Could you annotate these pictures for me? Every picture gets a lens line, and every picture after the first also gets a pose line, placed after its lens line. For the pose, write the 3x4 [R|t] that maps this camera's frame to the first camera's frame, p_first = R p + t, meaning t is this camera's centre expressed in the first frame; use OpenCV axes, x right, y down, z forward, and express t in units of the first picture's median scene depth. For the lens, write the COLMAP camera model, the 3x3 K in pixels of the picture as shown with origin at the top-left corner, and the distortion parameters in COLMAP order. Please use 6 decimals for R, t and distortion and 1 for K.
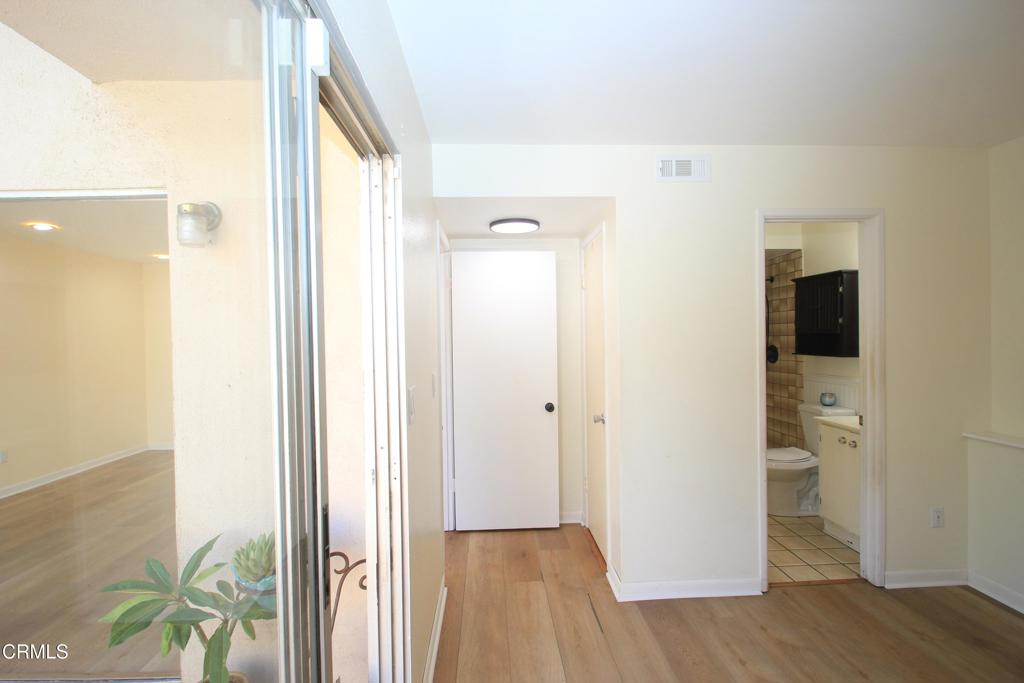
lens RADIAL K [[466.8, 0, 502.3], [0, 466.8, 337.8], [0, 0, 1]] dist [-0.000110, -0.015116]
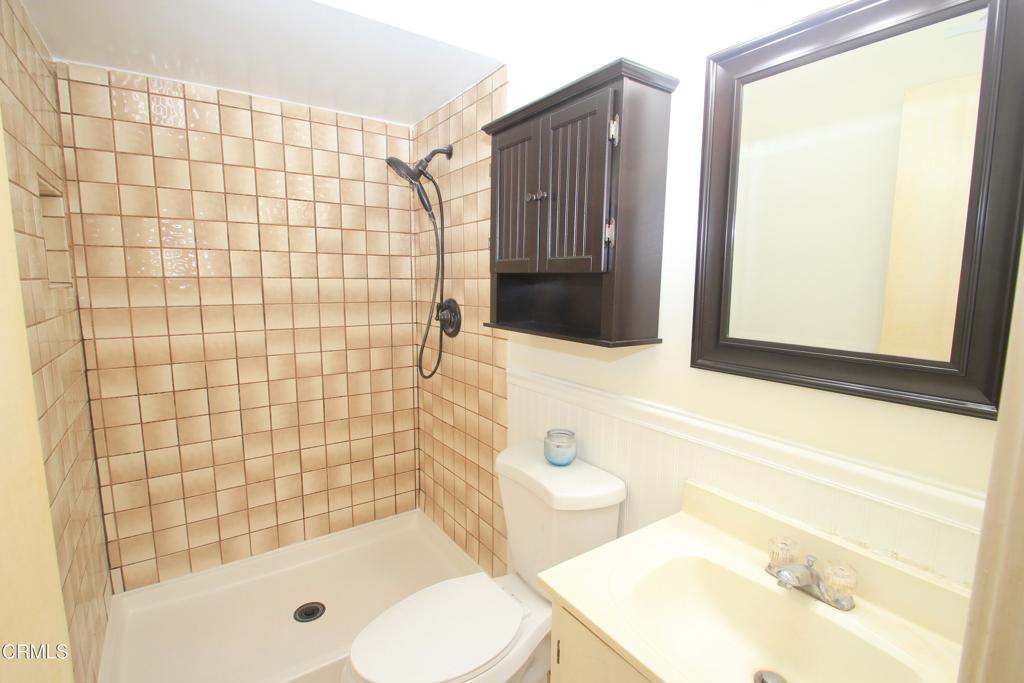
lens RADIAL K [[481.4, 0, 506.1], [0, 481.4, 340.8], [0, 0, 1]] dist [0.000787, -0.000150]
pose [[0.839440, -0.056499, 0.540507, 0.394529], [-0.010920, 0.992627, 0.120720, -0.001539], [-0.543342, -0.107240, 0.832634, 0.612900]]
